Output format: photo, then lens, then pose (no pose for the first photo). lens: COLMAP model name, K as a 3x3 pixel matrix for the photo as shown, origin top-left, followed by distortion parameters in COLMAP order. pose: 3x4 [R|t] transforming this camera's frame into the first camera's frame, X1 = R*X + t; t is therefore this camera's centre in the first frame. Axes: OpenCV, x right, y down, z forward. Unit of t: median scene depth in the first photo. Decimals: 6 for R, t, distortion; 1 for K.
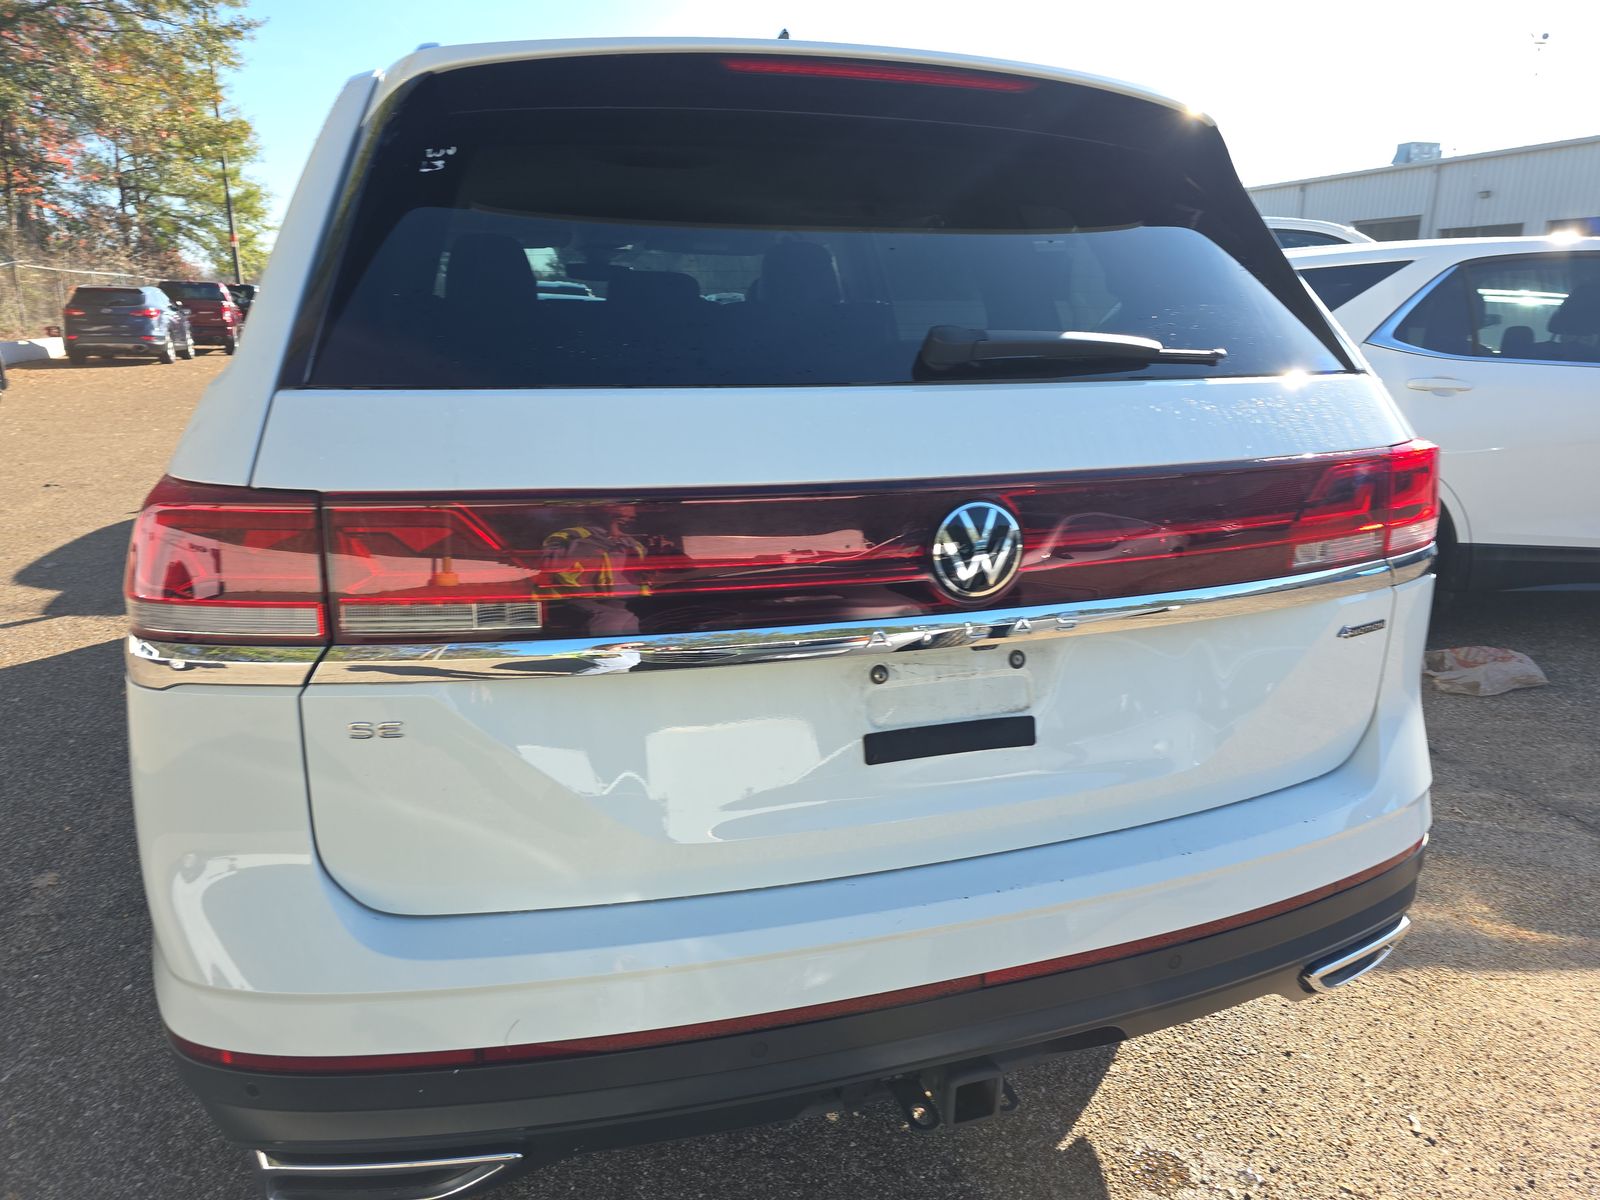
lens RADIAL K [[1077.0, 0, 800.0], [0, 1077.0, 600.0], [0, 0, 1]] dist [0.045390, -0.027624]
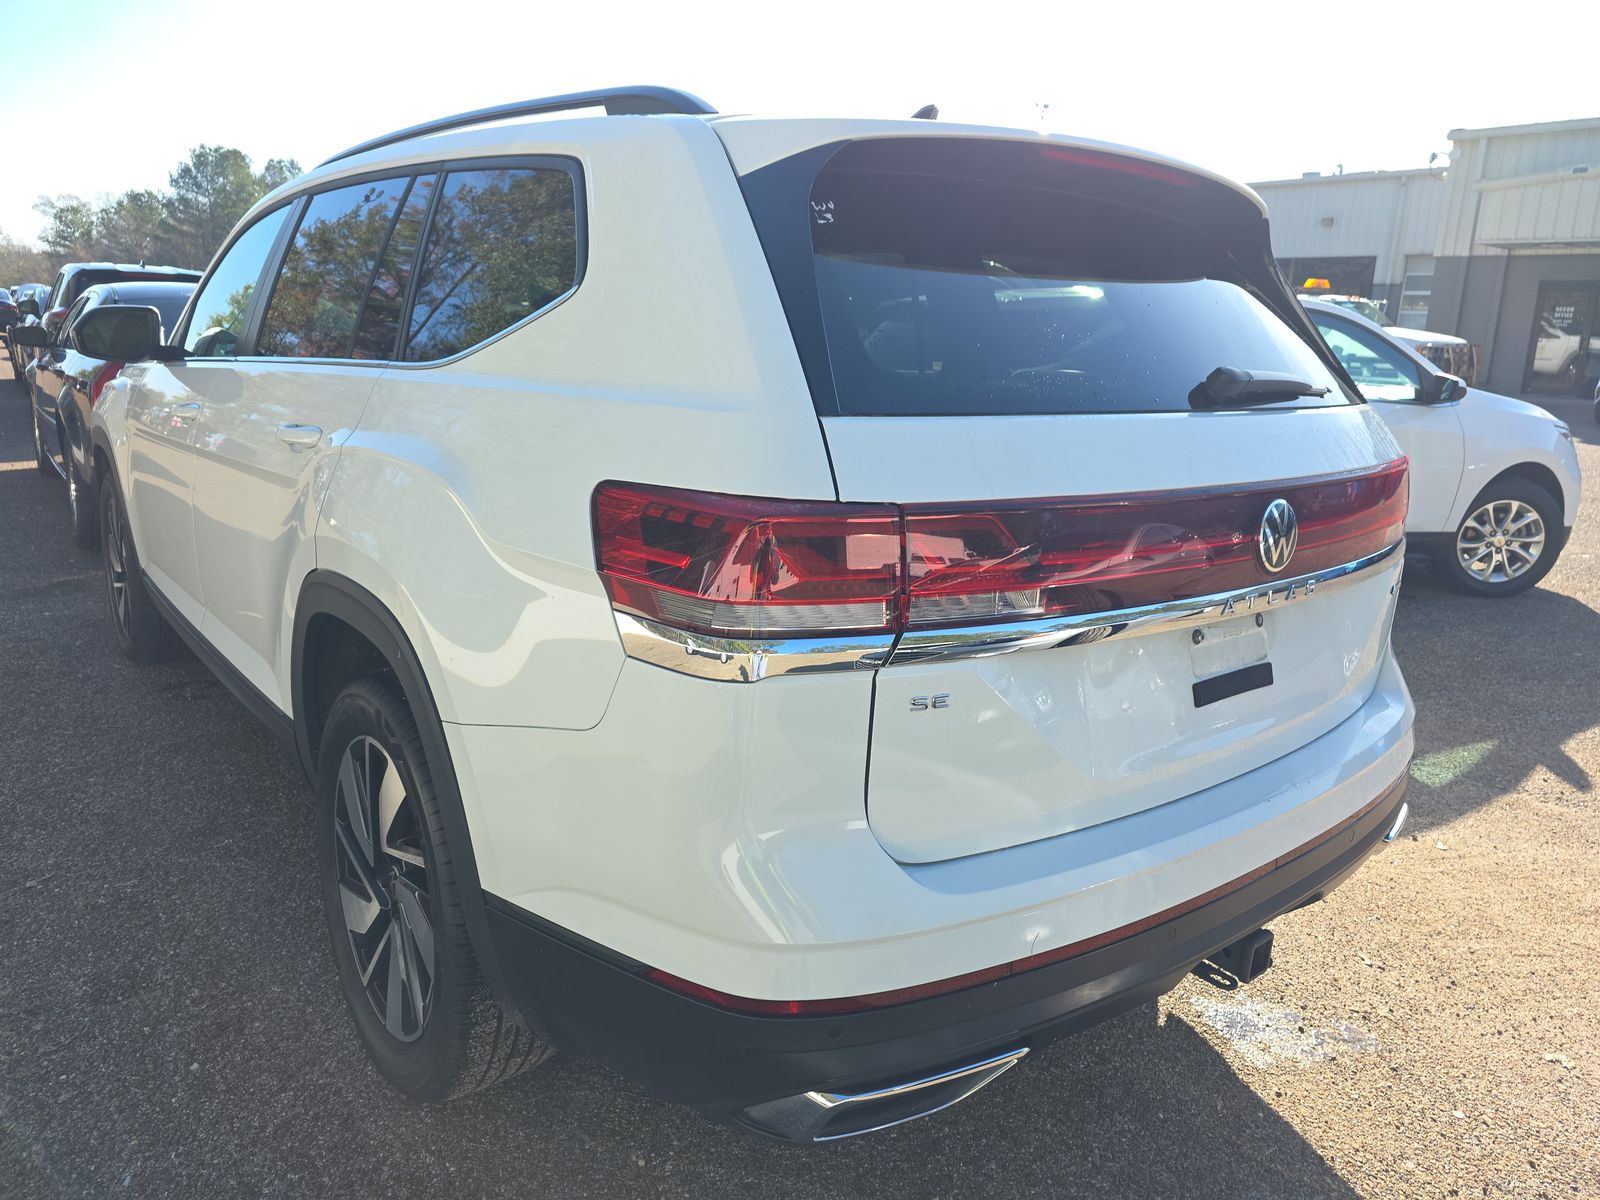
lens RADIAL K [[1053.6, 0, 797.7], [0, 1053.6, 614.2], [0, 0, 1]] dist [0.056268, -0.058154]
pose [[0.943442, -0.060872, 0.325901, -0.775700], [0.064309, 0.997930, 0.000227, 0.011448], [-0.325241, 0.020744, 0.945404, -0.041222]]
